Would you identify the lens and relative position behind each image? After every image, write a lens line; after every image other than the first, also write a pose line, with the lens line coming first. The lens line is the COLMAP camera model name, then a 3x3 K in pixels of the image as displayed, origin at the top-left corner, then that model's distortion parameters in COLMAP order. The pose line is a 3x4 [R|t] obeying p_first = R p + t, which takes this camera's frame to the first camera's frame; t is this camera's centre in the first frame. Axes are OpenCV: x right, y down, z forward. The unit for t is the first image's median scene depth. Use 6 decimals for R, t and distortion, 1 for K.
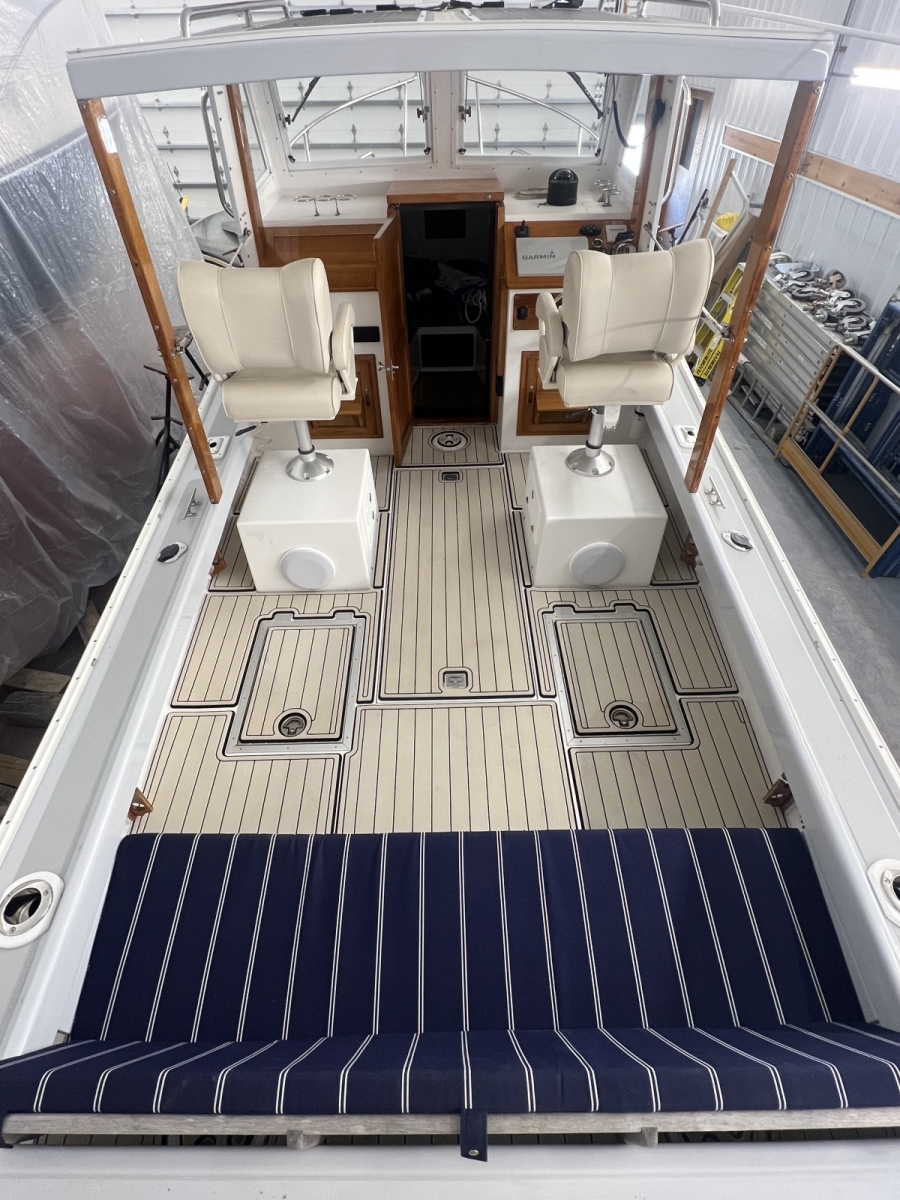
lens RADIAL K [[601.3, 0, 446.1], [0, 601.3, 600.9], [0, 0, 1]] dist [-0.000837, 0.000834]
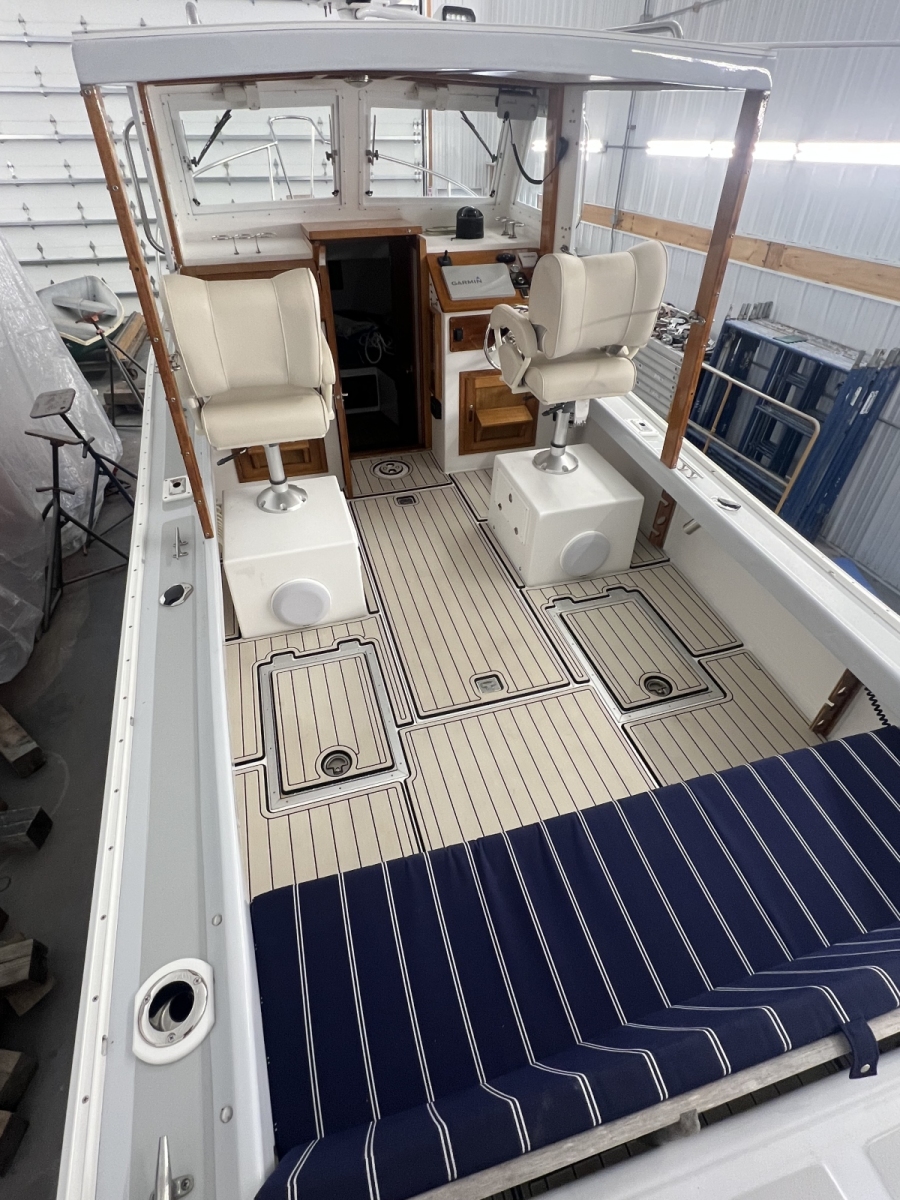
lens RADIAL K [[601.3, 0, 446.1], [0, 601.3, 600.9], [0, 0, 1]] dist [-0.000837, 0.000834]
pose [[0.962706, -0.156821, 0.220463, -0.214014], [0.177117, 0.981297, -0.075406, 0.052326], [-0.204514, 0.111642, 0.972476, 0.047404]]
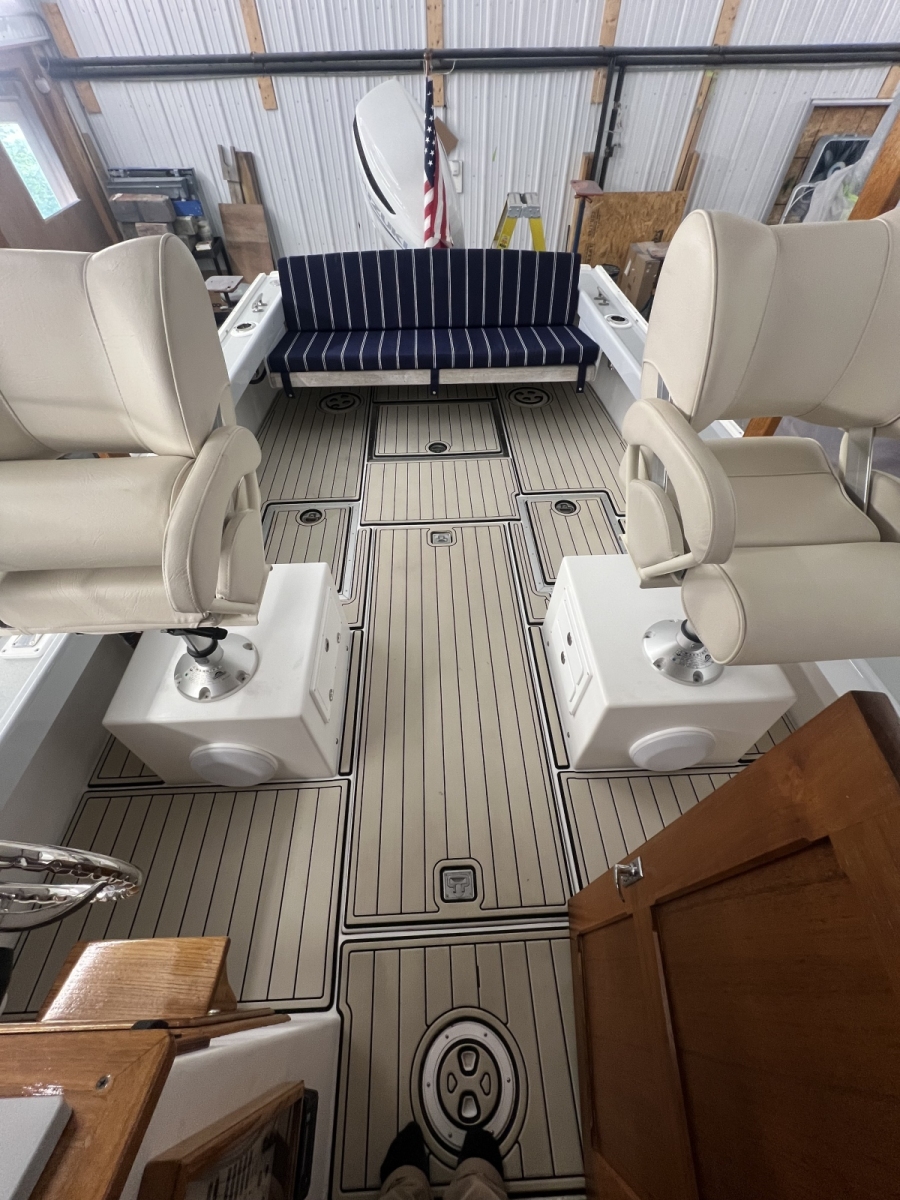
lens RADIAL K [[478.6, 0, 450.0], [0, 478.6, 600.0], [0, 0, 1]] dist [0.000906, -0.000202]
pose [[-0.998817, 0.048401, -0.004655, 0.008149], [-0.009140, -0.092874, 0.995636, -0.703156], [0.047757, 0.994501, 0.093207, 0.906886]]
